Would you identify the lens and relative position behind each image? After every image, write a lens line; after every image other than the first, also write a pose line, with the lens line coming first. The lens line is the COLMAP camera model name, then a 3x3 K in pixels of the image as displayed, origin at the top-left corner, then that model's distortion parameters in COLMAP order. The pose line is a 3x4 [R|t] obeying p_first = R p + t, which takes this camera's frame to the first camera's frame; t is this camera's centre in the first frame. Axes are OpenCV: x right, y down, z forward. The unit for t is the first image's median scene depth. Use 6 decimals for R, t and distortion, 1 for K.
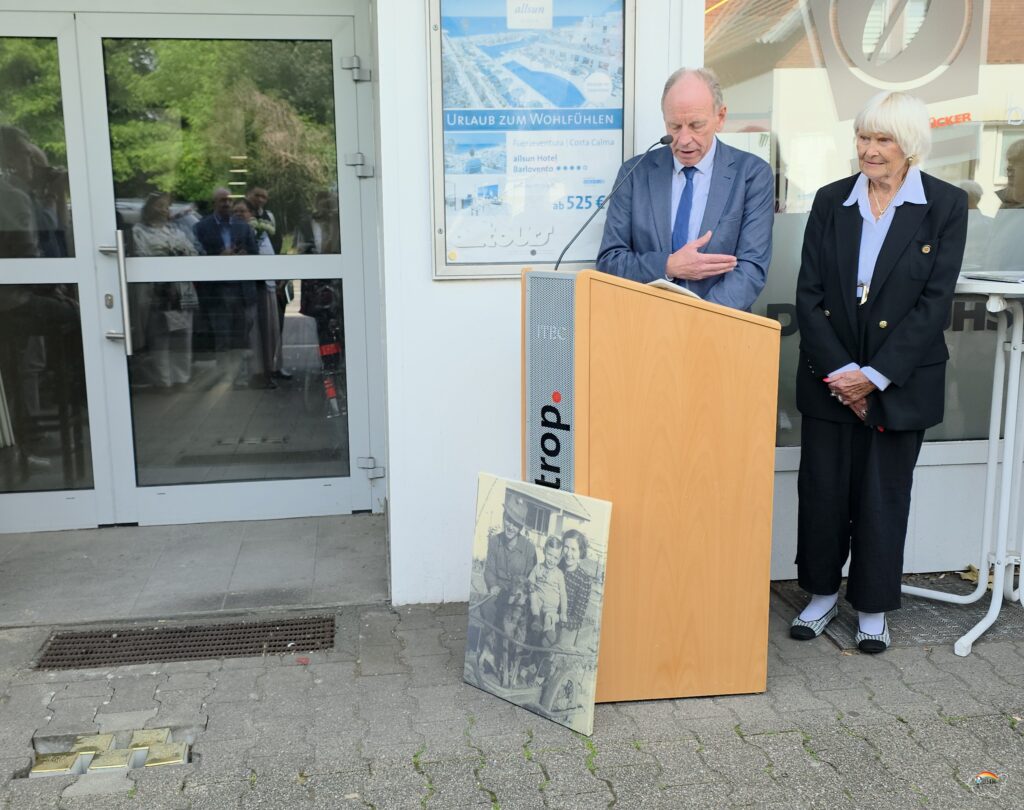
lens RADIAL K [[1023.3, 0, 512.0], [0, 1023.3, 405.0], [0, 0, 1]] dist [-0.028049, 0.005385]
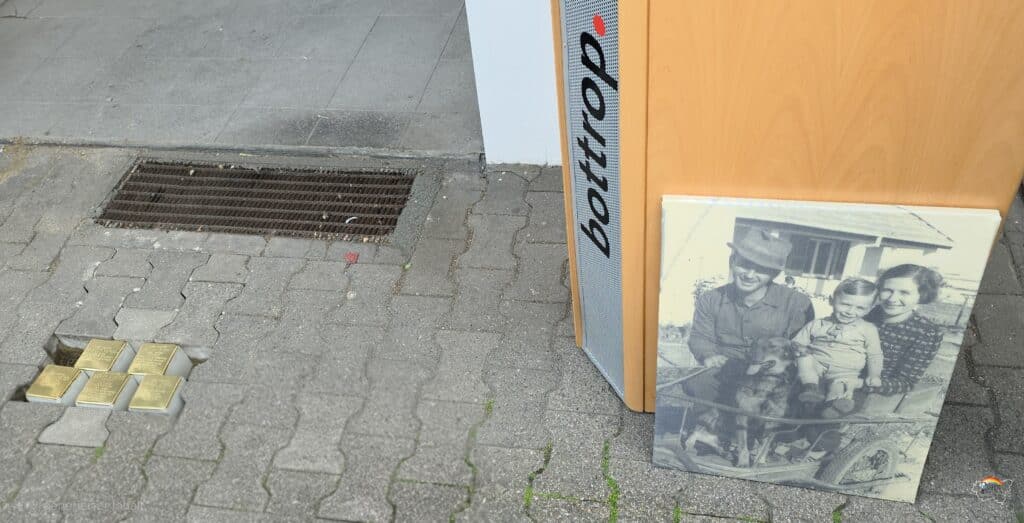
lens RADIAL K [[820.8, 0, 509.3], [0, 820.8, 289.0], [0, 0, 1]] dist [0.002123, -0.002540]
pose [[0.938083, 0.183088, -0.294075, 0.116466], [0.028439, 0.805347, 0.592121, -0.117462], [0.345242, -0.563822, 0.750275, 0.449882]]
